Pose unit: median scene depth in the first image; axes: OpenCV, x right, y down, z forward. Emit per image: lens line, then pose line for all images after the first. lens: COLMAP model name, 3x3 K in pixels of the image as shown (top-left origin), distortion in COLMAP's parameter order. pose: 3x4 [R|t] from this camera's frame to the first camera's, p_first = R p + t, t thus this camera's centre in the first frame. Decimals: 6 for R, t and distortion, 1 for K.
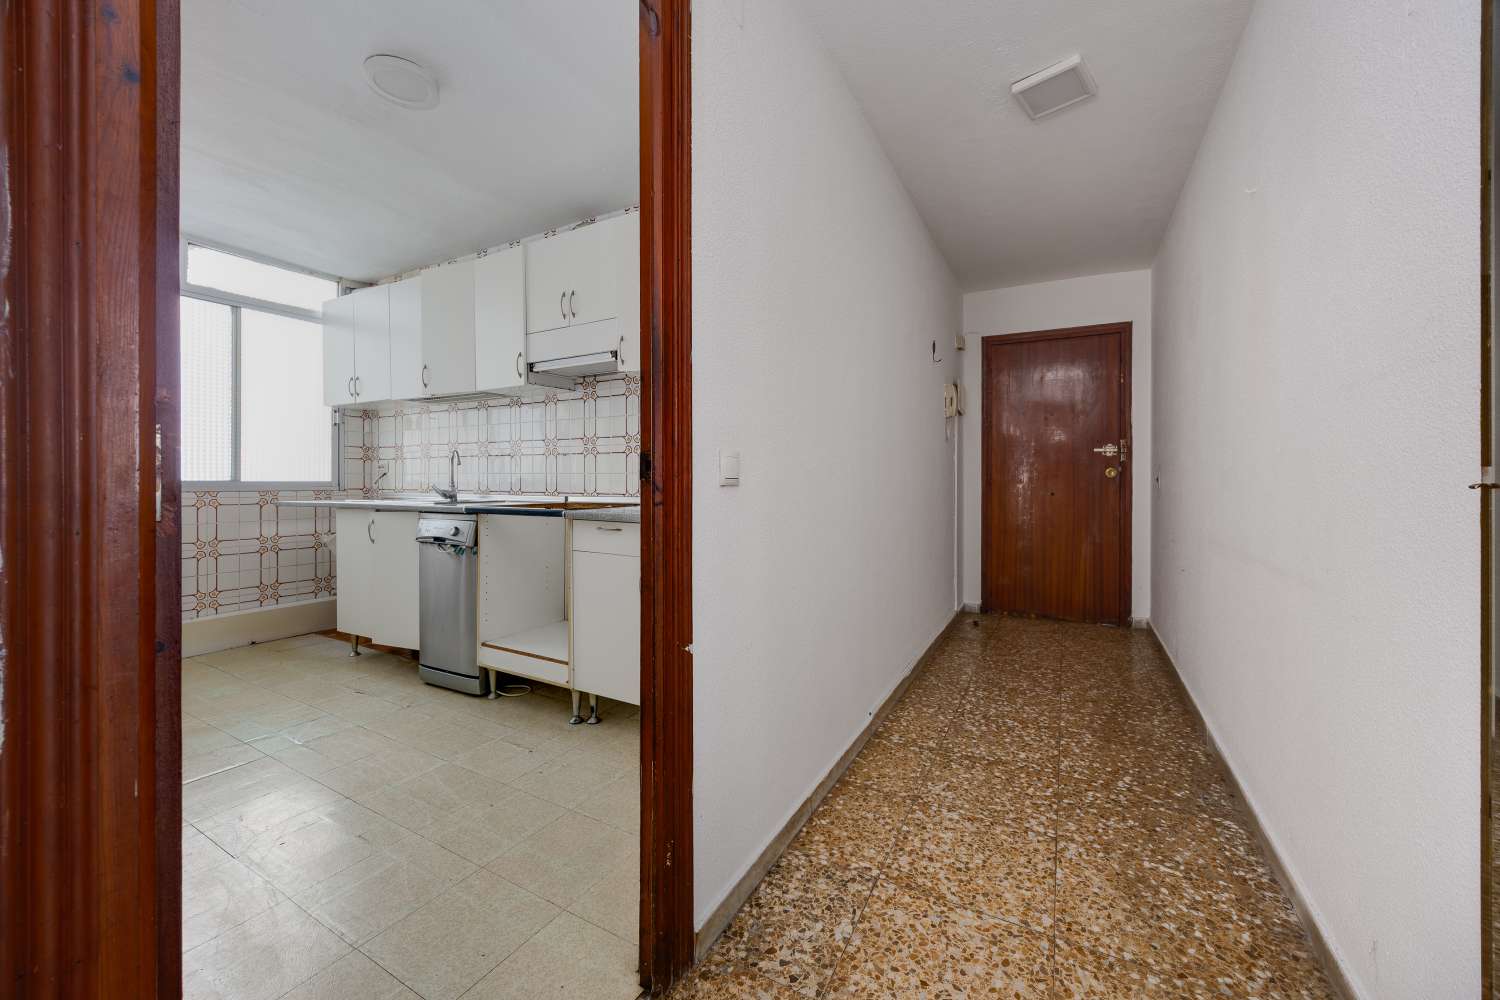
lens RADIAL K [[575.5, 0, 754.7], [0, 575.5, 485.5], [0, 0, 1]] dist [-0.002181, 0.000089]
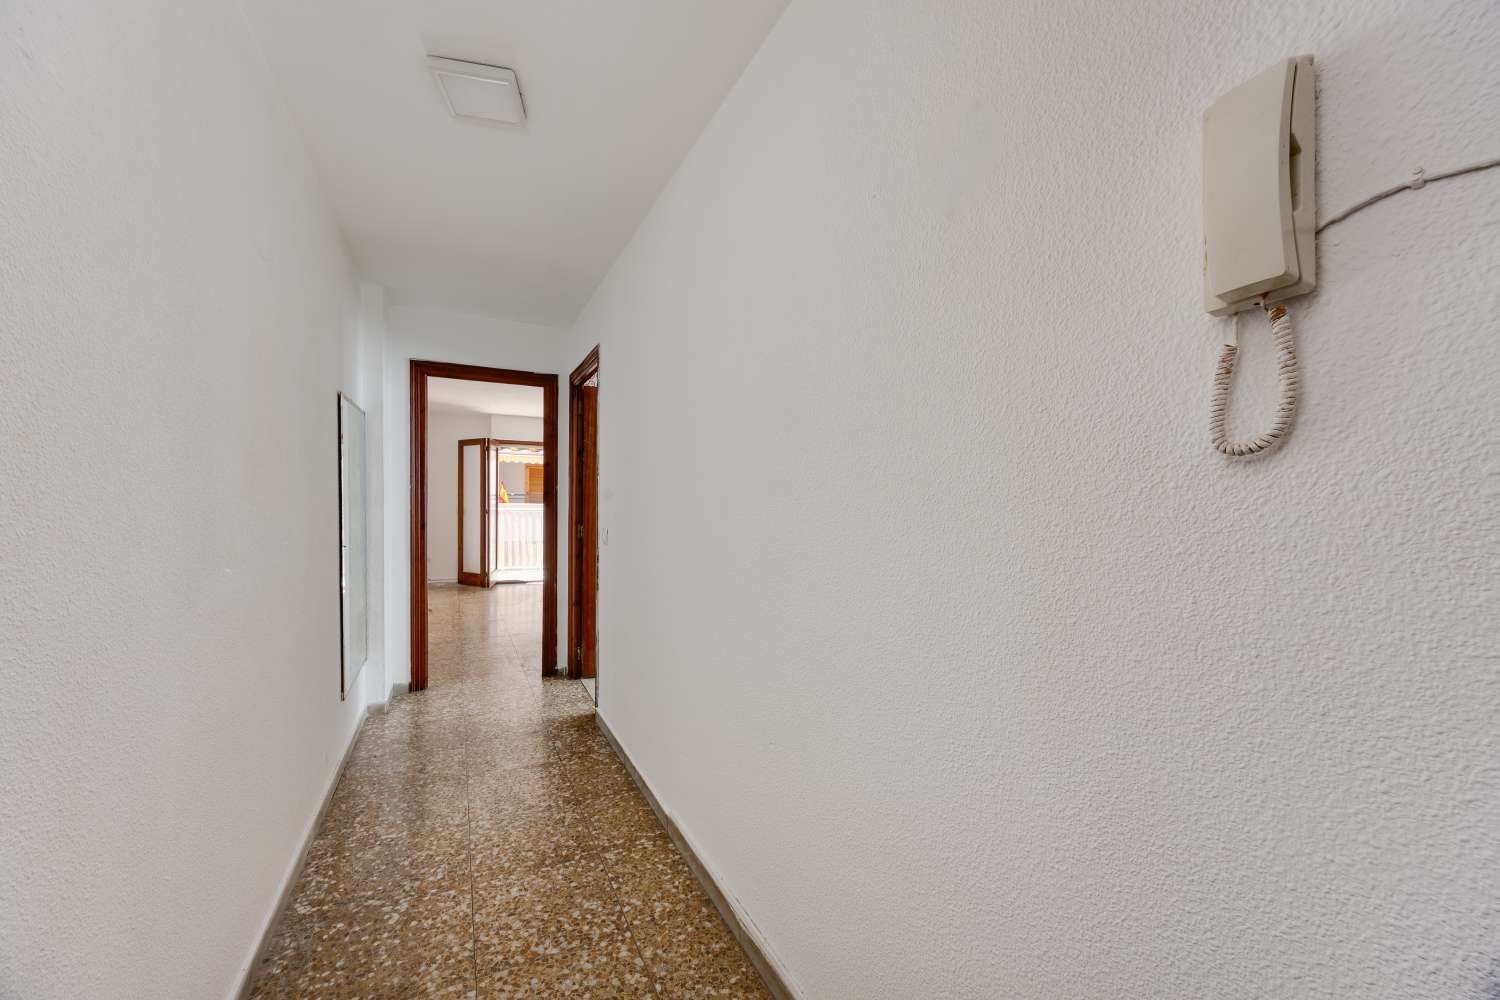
lens RADIAL K [[575.5, 0, 754.8], [0, 575.5, 510.0], [0, 0, 1]] dist [-0.002181, 0.000089]
pose [[-0.558397, 0.002403, -0.829570, 0.299895], [-0.021784, 0.999609, 0.017559, -0.037082], [0.829288, 0.027876, -0.558126, 0.541386]]
